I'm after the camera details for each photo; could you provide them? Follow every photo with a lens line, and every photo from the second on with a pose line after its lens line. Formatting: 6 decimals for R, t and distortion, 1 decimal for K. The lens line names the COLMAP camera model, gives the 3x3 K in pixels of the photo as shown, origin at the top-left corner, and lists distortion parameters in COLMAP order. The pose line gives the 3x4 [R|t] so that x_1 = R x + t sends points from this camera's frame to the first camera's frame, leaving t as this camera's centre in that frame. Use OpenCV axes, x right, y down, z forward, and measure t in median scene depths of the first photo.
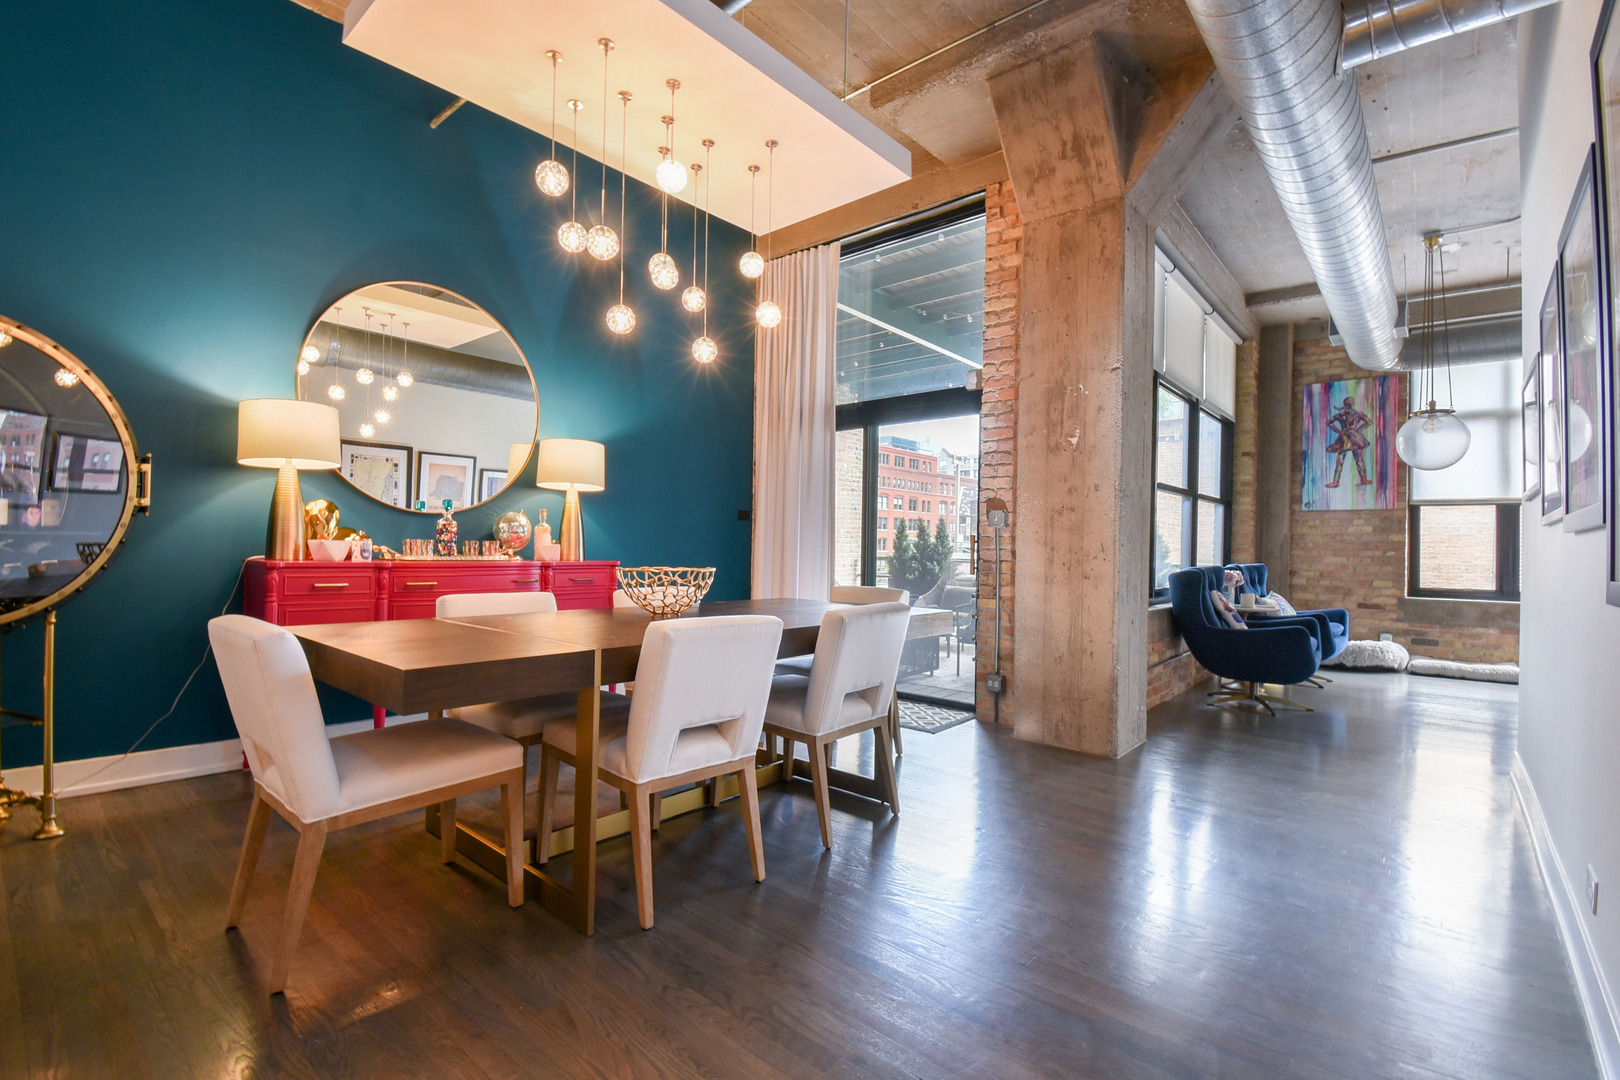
lens RADIAL K [[716.2, 0, 810.0], [0, 716.2, 540.0], [0, 0, 1]] dist [0.000151, -0.013302]
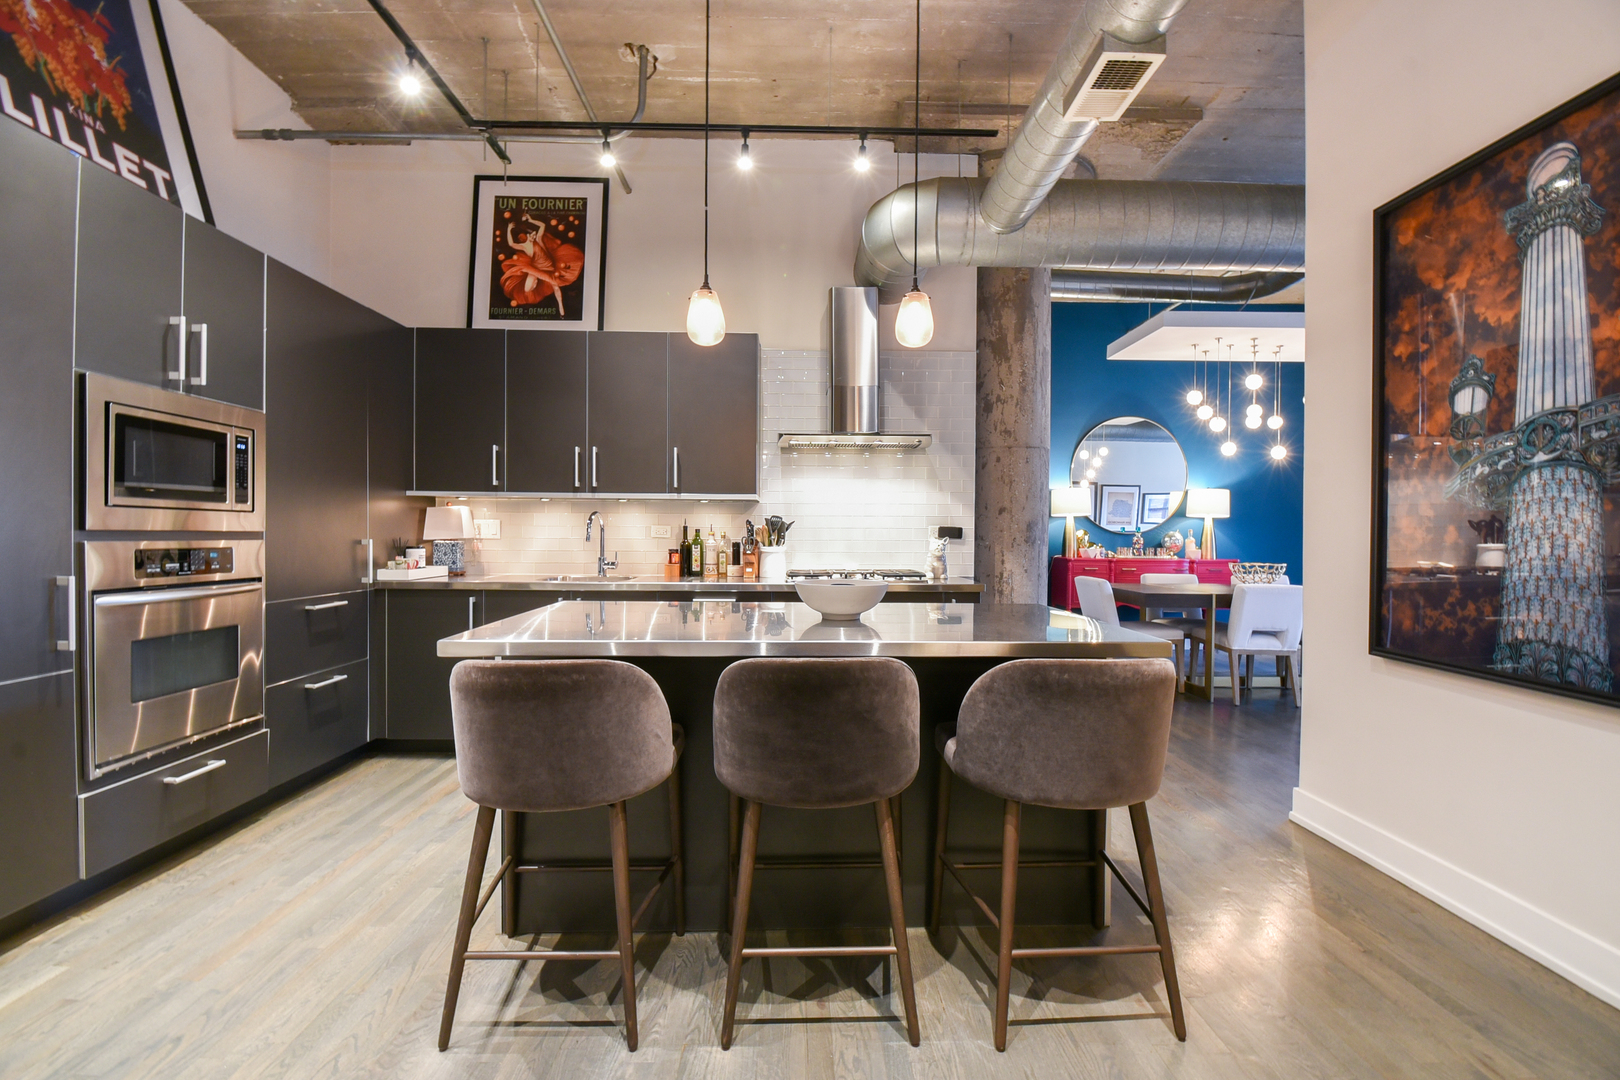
lens RADIAL K [[716.2, 0, 810.0], [0, 716.2, 540.0], [0, 0, 1]] dist [0.000151, -0.013302]
pose [[0.664965, -0.003402, -0.746867, 0.354233], [0.009360, 0.999949, 0.003779, -0.036461], [0.746816, -0.009504, 0.664963, -0.964140]]
